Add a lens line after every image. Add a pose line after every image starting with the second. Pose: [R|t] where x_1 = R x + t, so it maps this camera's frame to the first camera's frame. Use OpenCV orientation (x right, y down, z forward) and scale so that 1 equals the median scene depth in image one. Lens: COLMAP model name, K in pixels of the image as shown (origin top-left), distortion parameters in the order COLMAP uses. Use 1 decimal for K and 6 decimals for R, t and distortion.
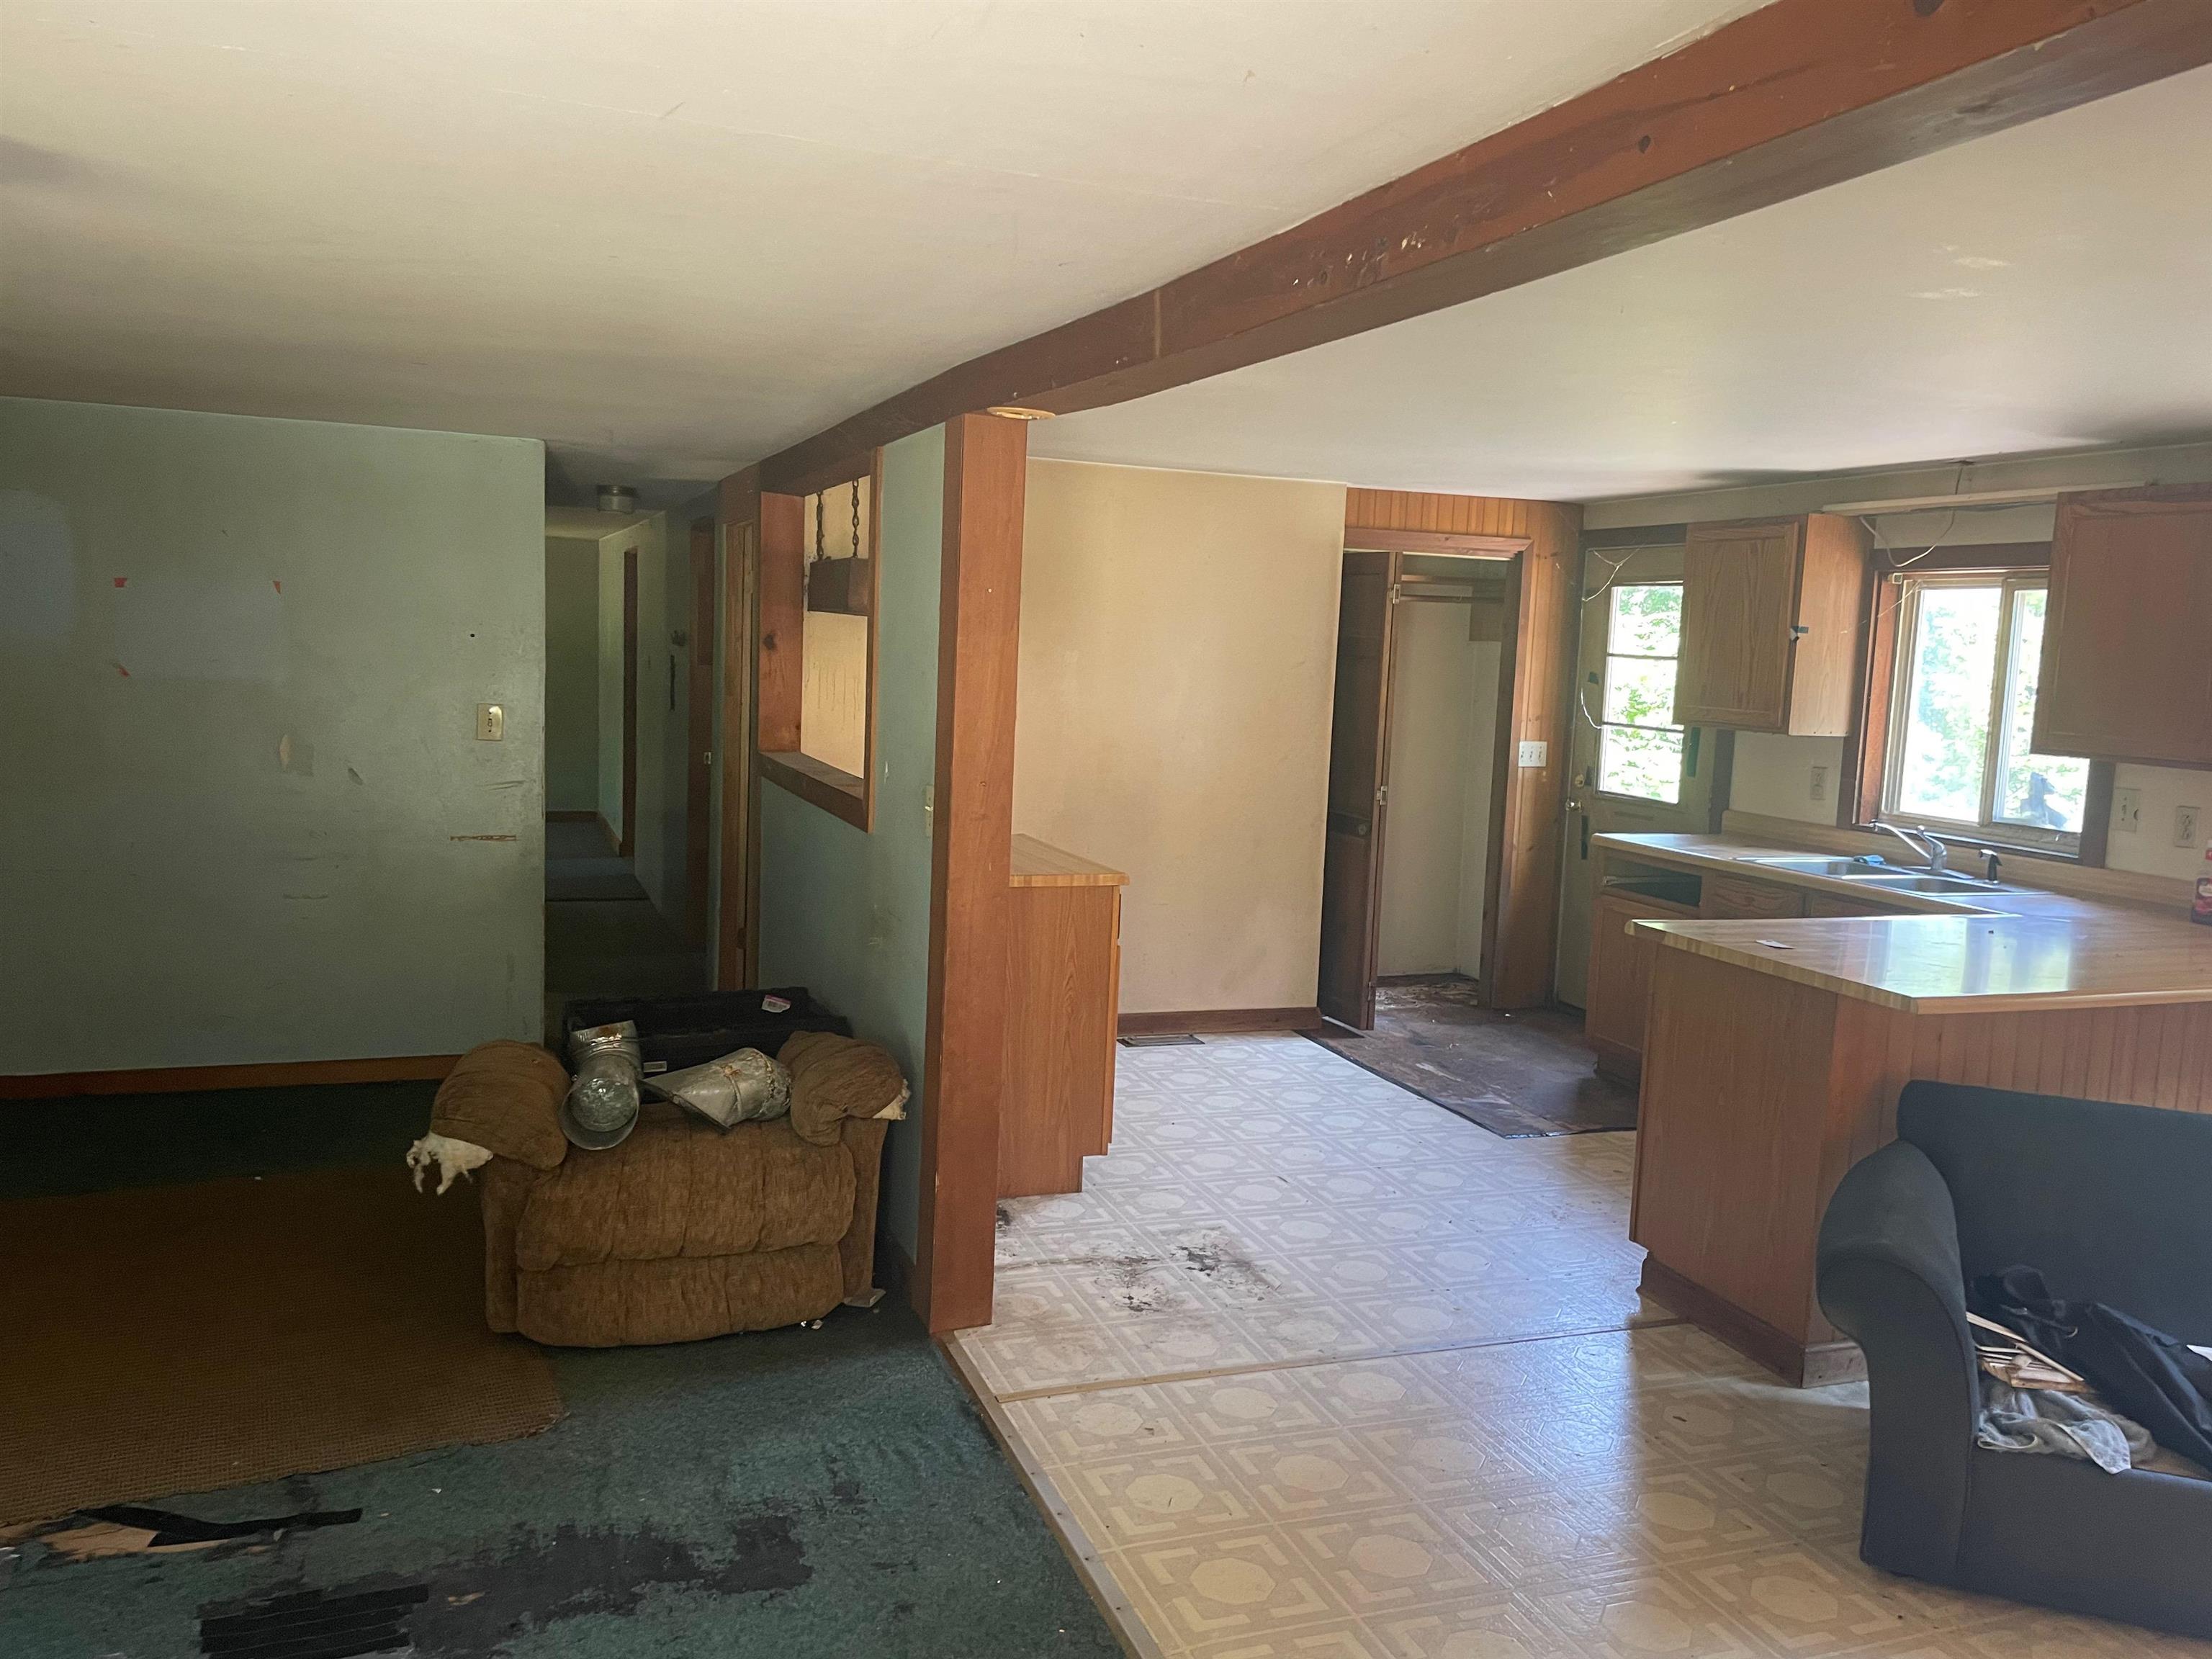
lens RADIAL K [[1677.8, 0, 1096.8], [0, 1677.8, 833.6], [0, 0, 1]] dist [0.061069, -0.074673]
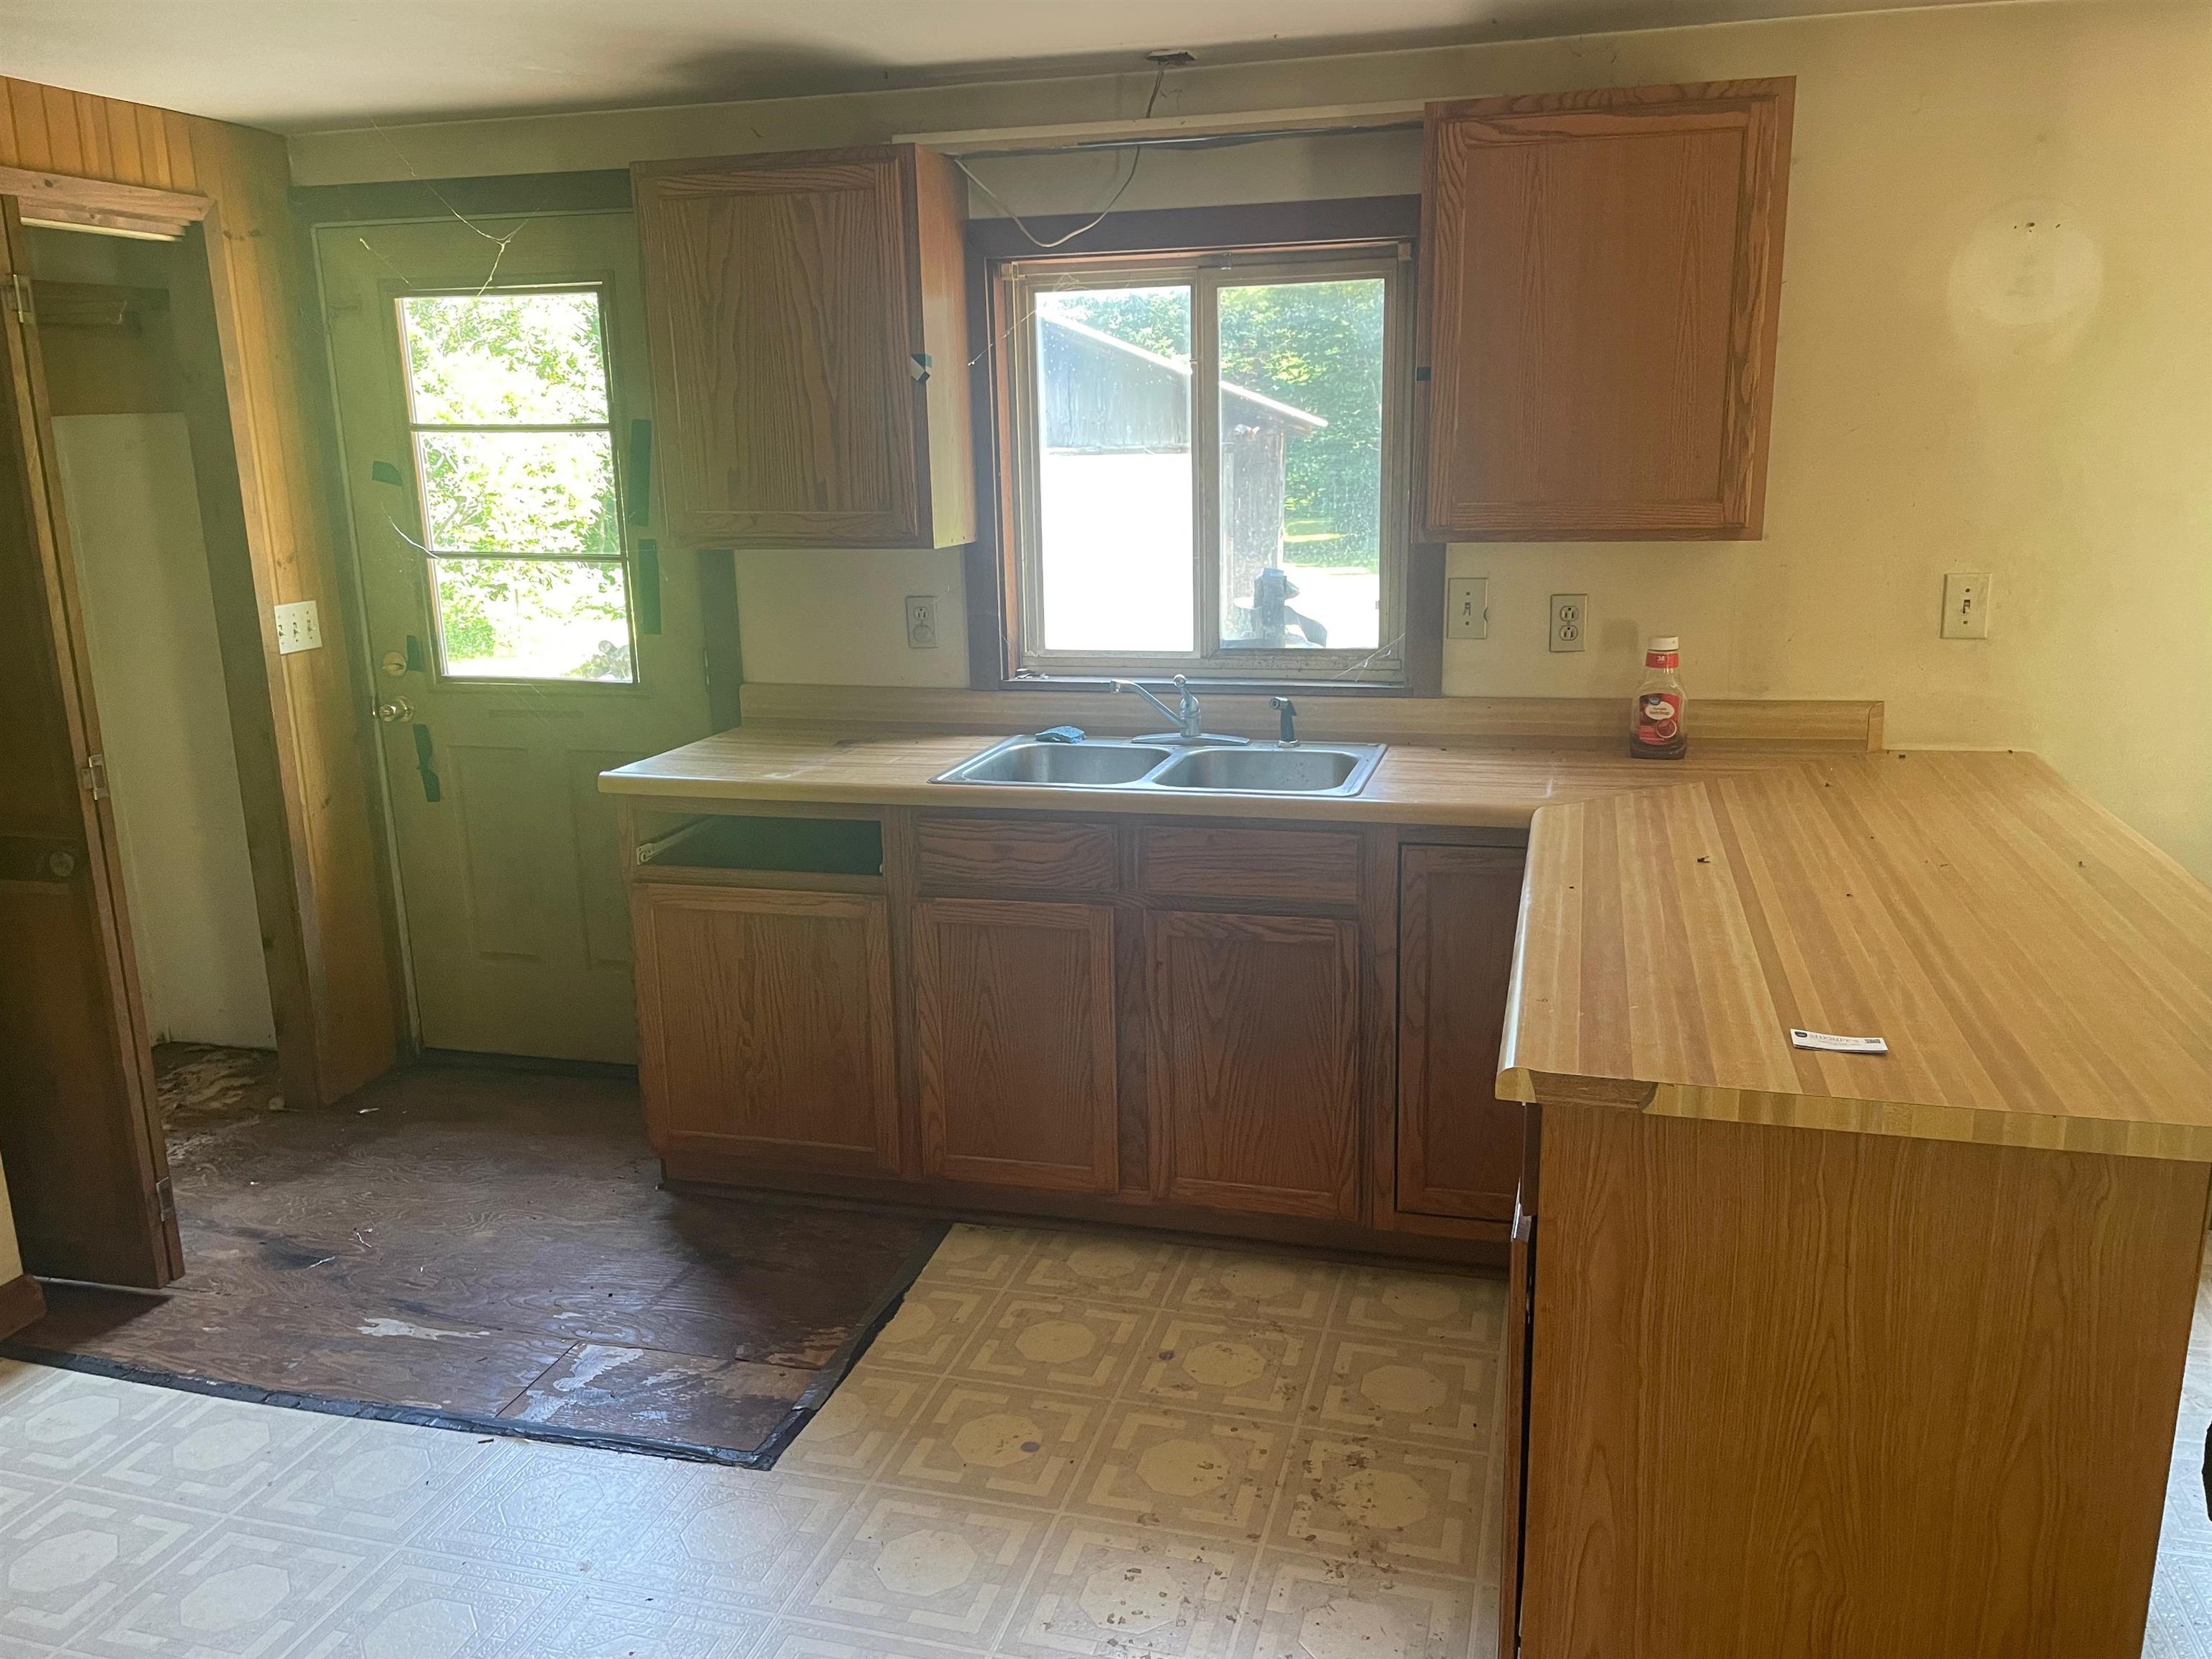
lens RADIAL K [[1677.8, 0, 1115.3], [0, 1677.8, 828.7], [0, 0, 1]] dist [0.061069, -0.074673]
pose [[0.580983, -0.235903, 0.778979, -0.029368], [0.137248, 0.971766, 0.191923, -0.076296], [-0.802260, -0.004591, 0.596957, 0.690944]]
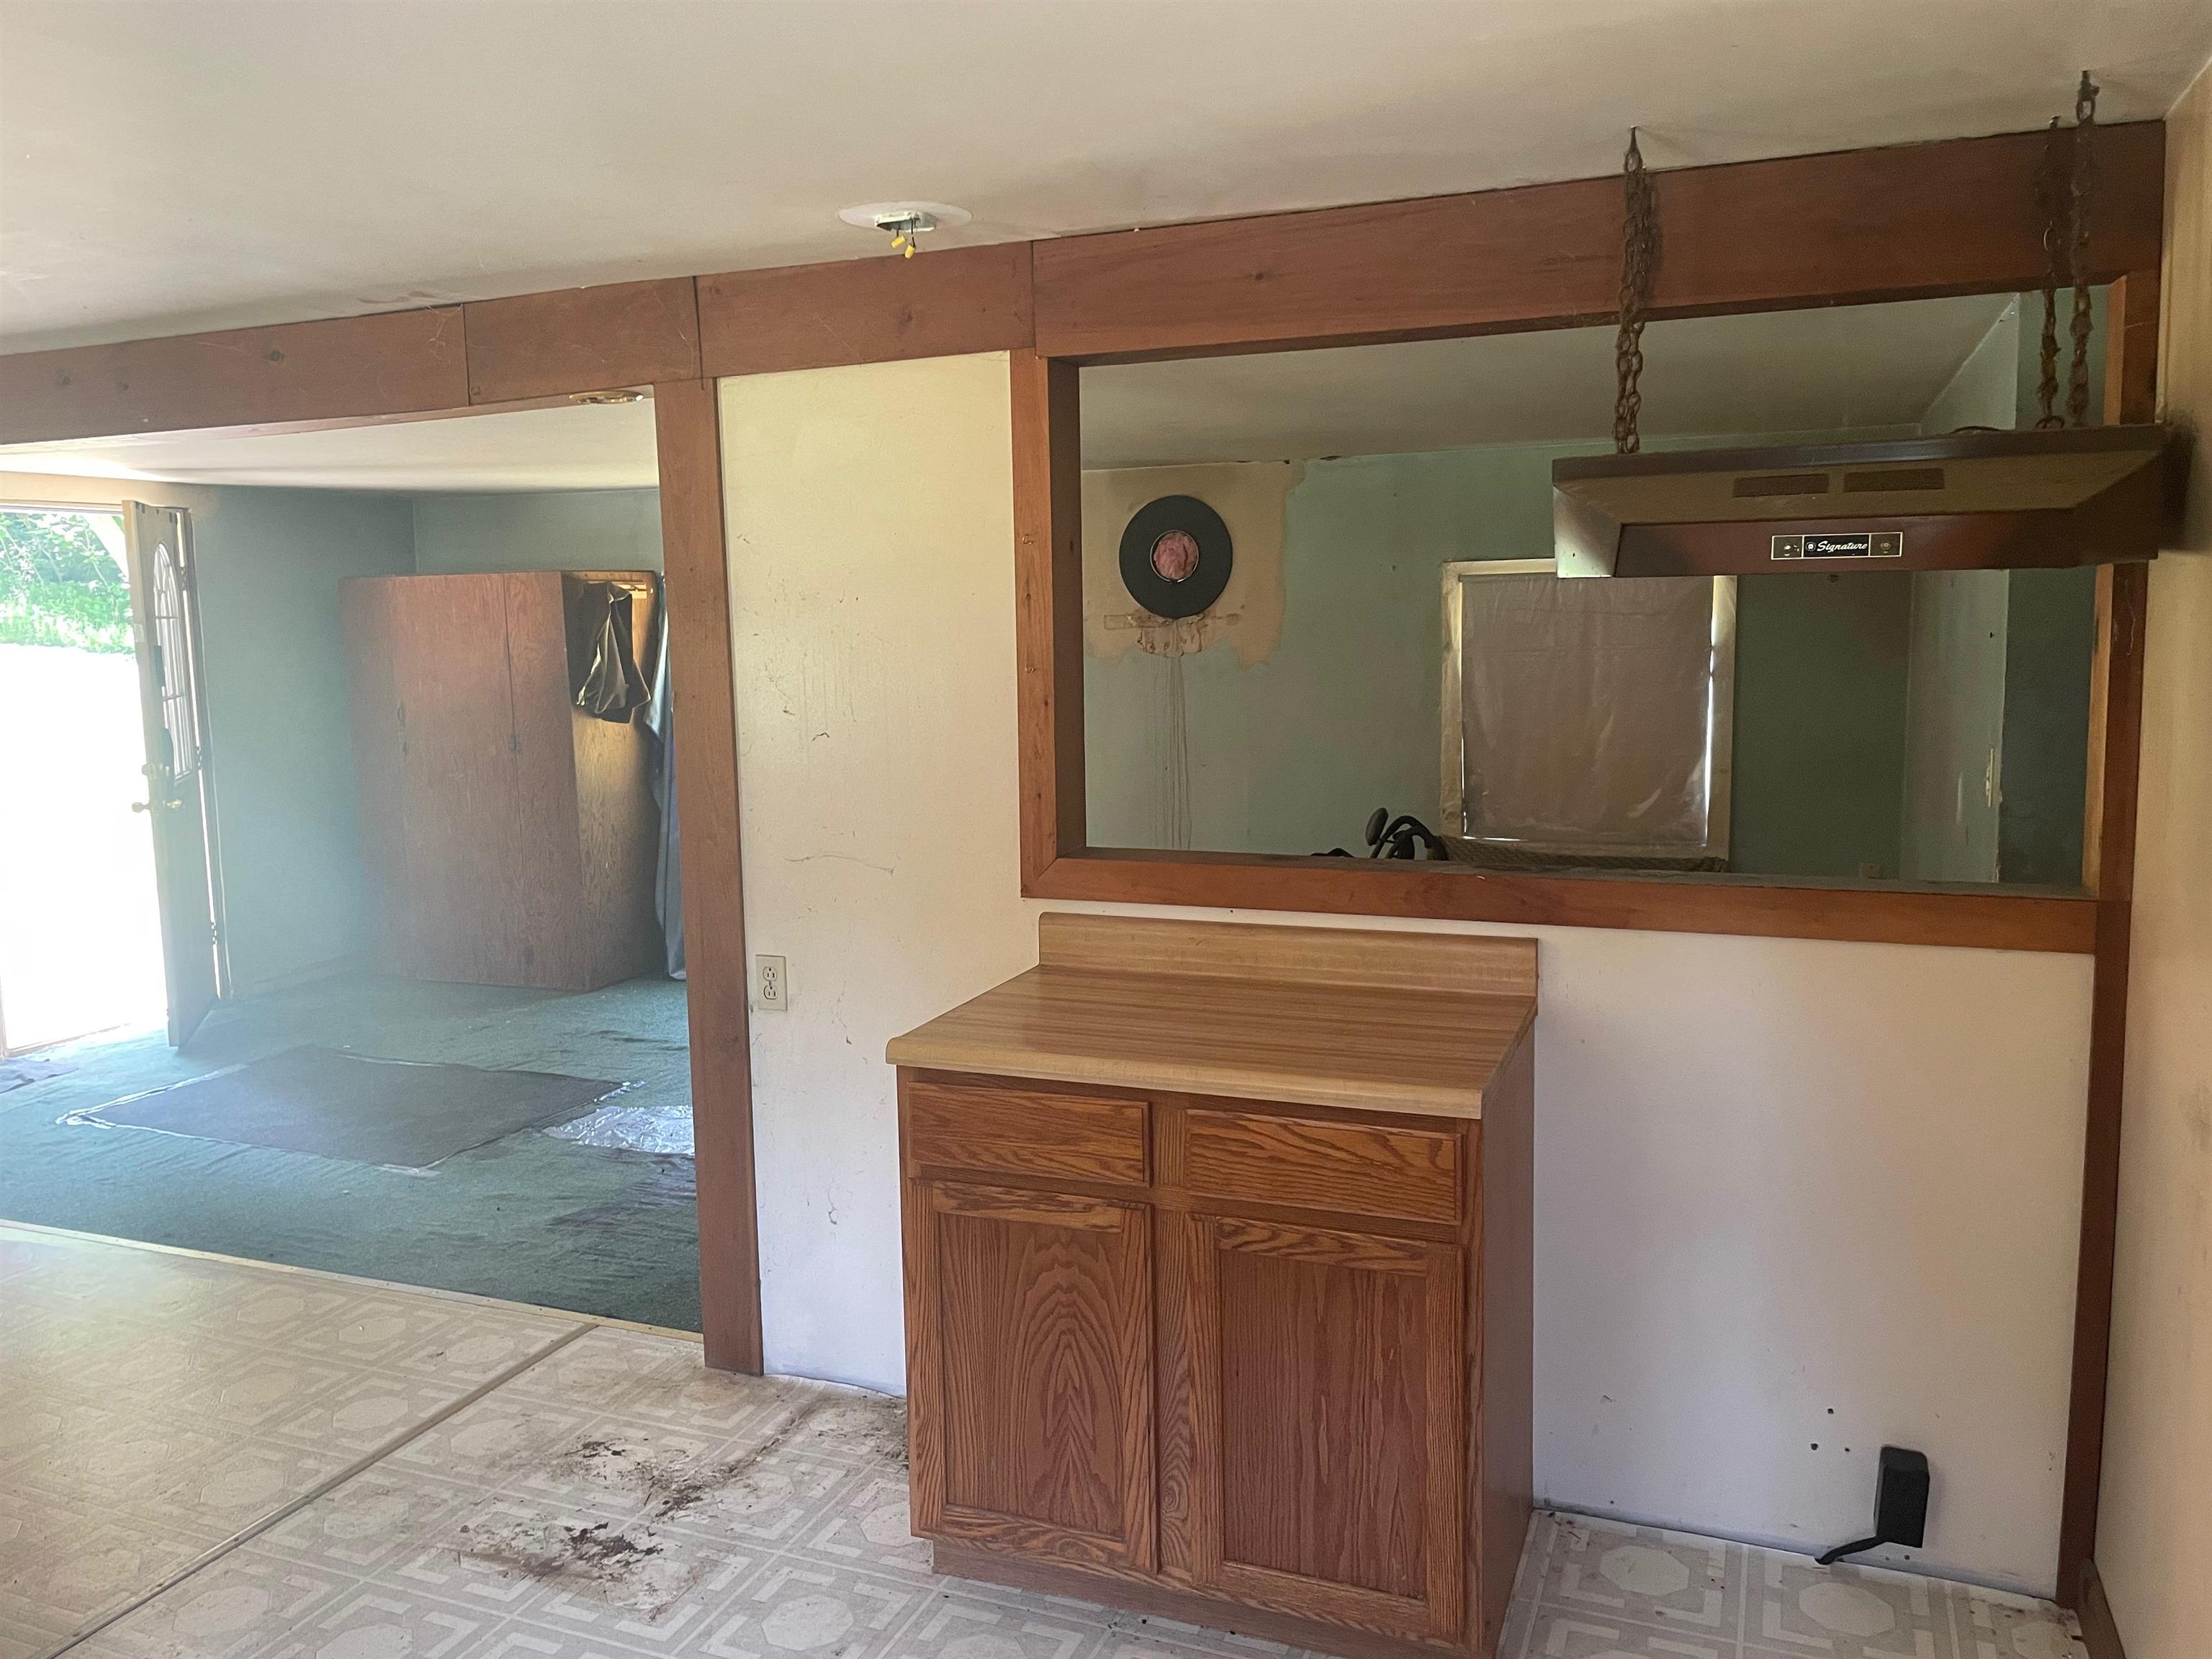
lens RADIAL K [[1677.8, 0, 1109.6], [0, 1677.8, 799.6], [0, 0, 1]] dist [0.061069, -0.074673]
pose [[-0.669329, 0.062143, -0.740363, 0.355201], [-0.090737, 0.982199, 0.164472, -0.145307], [0.737405, 0.177264, -0.651776, 1.334181]]
